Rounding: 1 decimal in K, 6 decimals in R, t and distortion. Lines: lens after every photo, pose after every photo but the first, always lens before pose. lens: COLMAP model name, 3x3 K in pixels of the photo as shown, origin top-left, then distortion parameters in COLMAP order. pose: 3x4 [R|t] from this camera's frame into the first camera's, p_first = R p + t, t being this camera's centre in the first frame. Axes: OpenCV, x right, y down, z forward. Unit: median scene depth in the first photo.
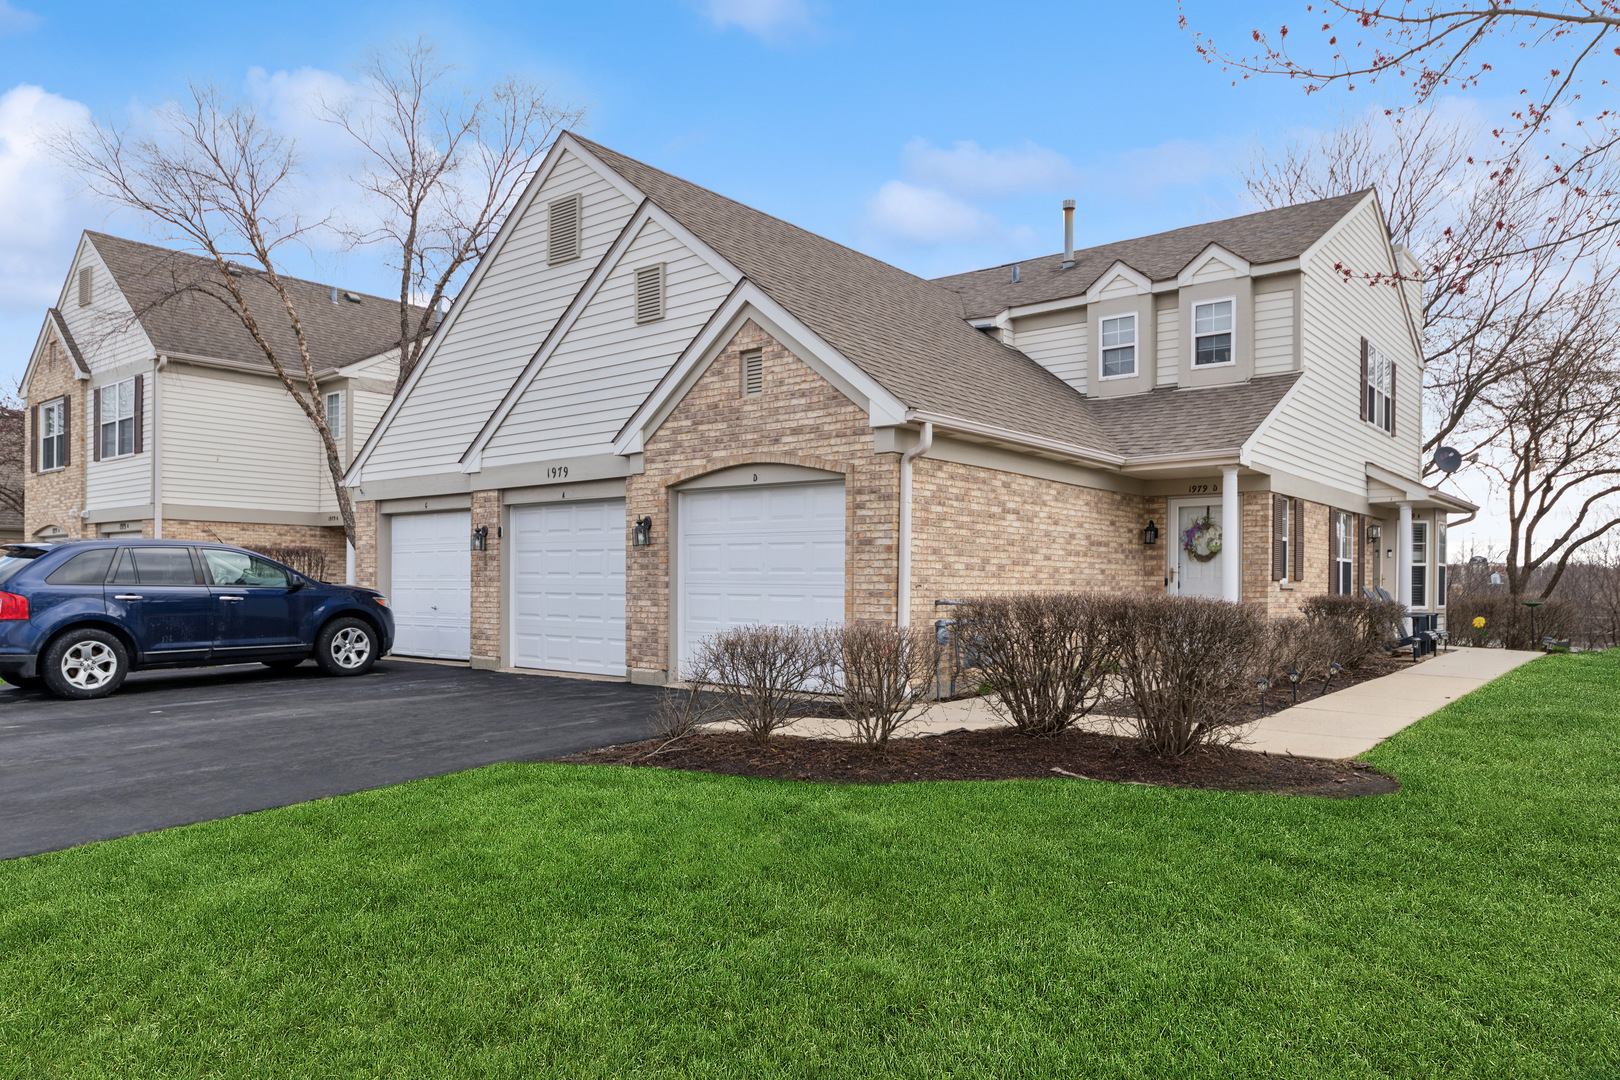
lens RADIAL K [[1096.1, 0, 822.1], [0, 1096.1, 583.7], [0, 0, 1]] dist [-0.008913, -0.001709]
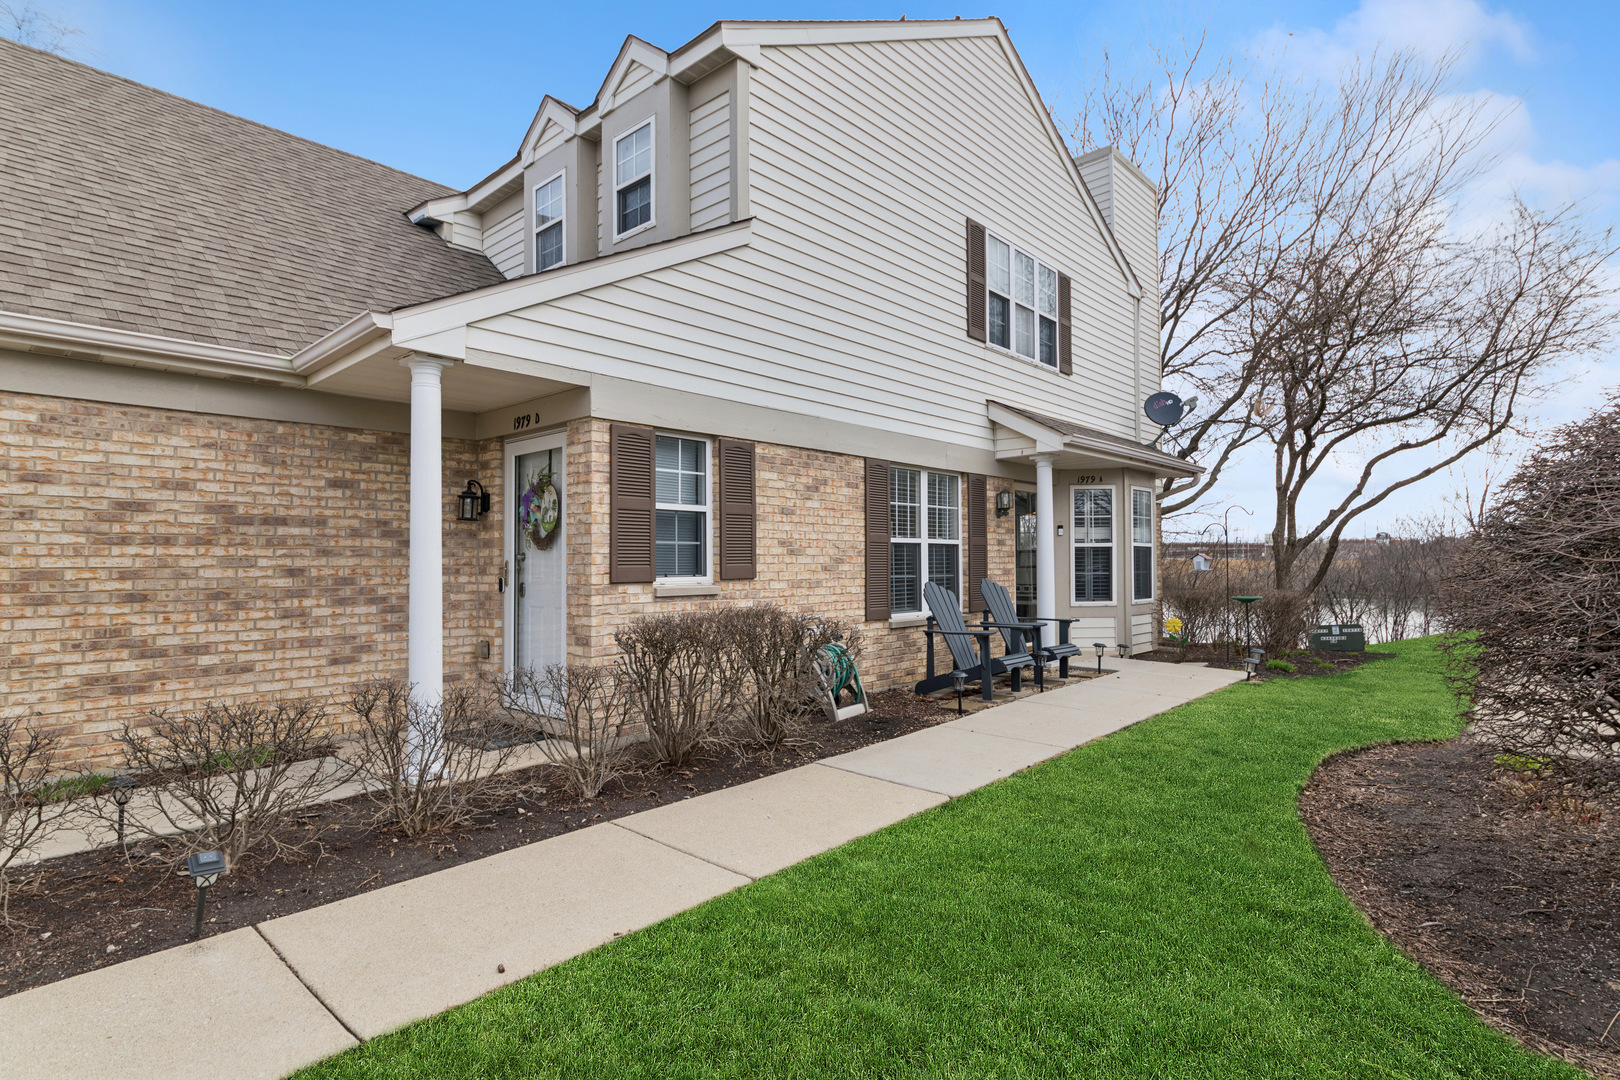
lens RADIAL K [[783.5, 0, 815.6], [0, 783.5, 550.6], [0, 0, 1]] dist [0.002452, 0.000163]
pose [[0.996582, -0.007194, -0.082290, 0.558707], [0.006916, 0.999969, -0.003655, -0.018077], [0.082314, 0.003074, 0.996602, 0.638087]]
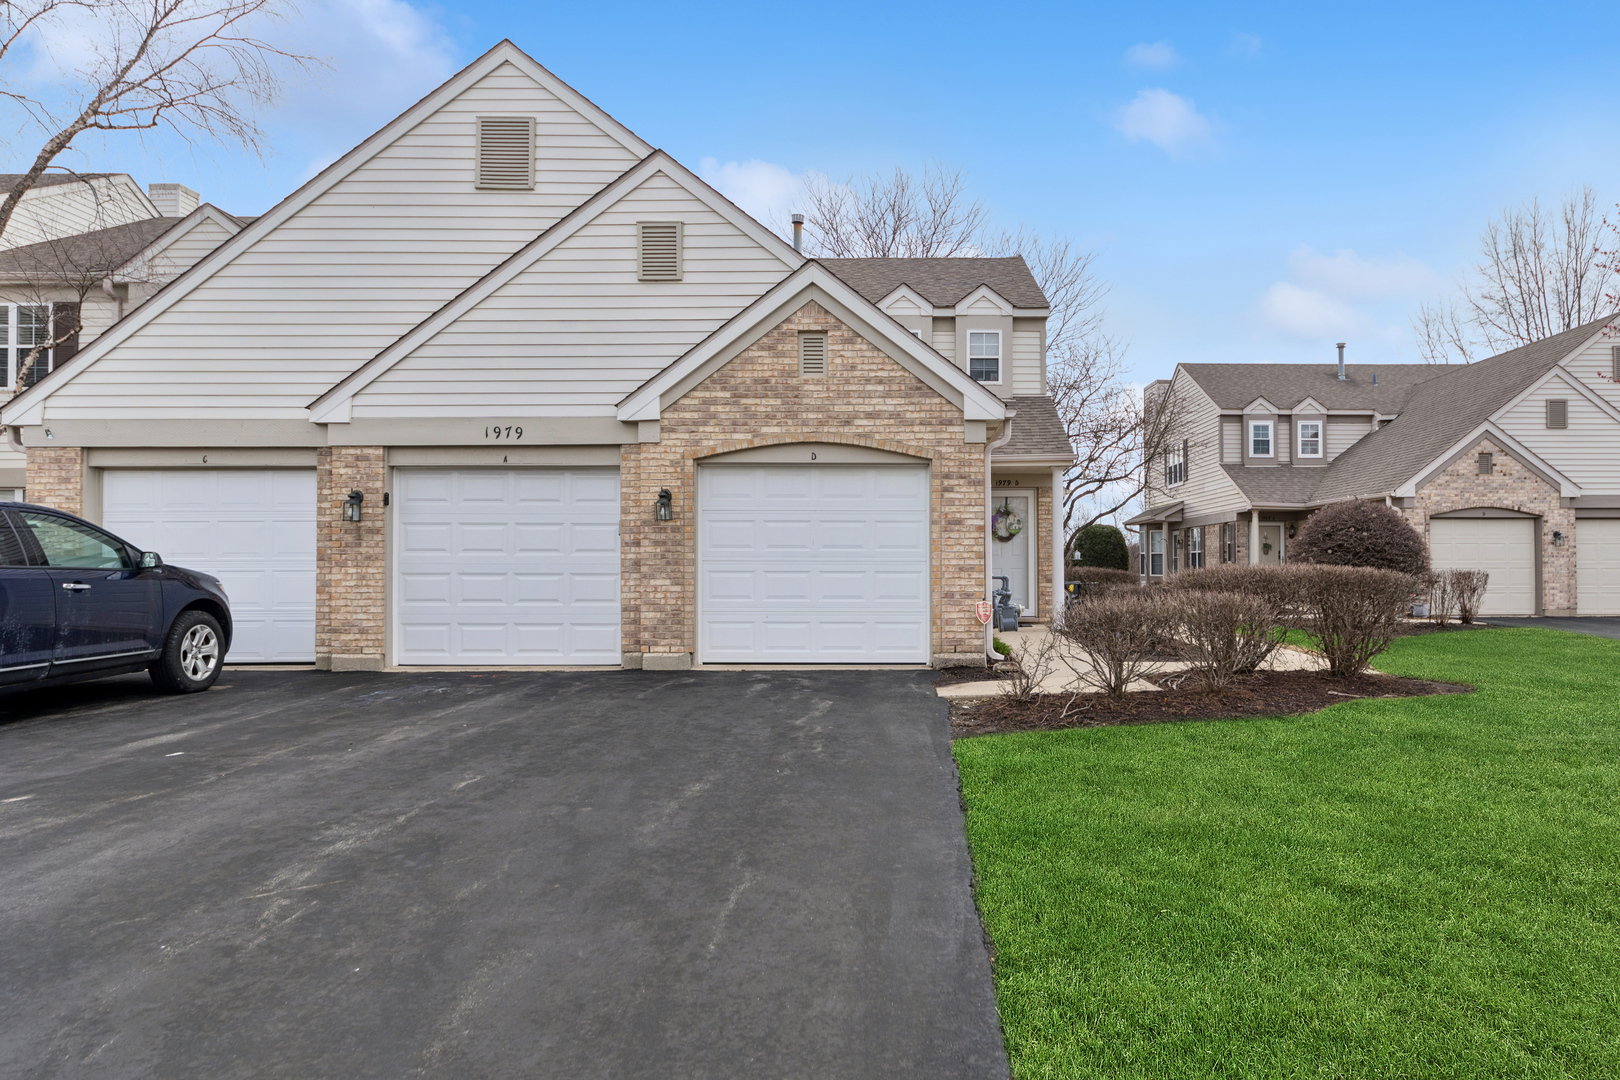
lens RADIAL K [[1096.7, 0, 811.0], [0, 1096.7, 534.0], [0, 0, 1]] dist [-0.002495, -0.002988]
pose [[0.767620, 0.012116, 0.640791, -0.657690], [0.005564, 0.999658, -0.025567, 0.001319], [-0.640881, 0.023191, 0.767290, 0.204528]]
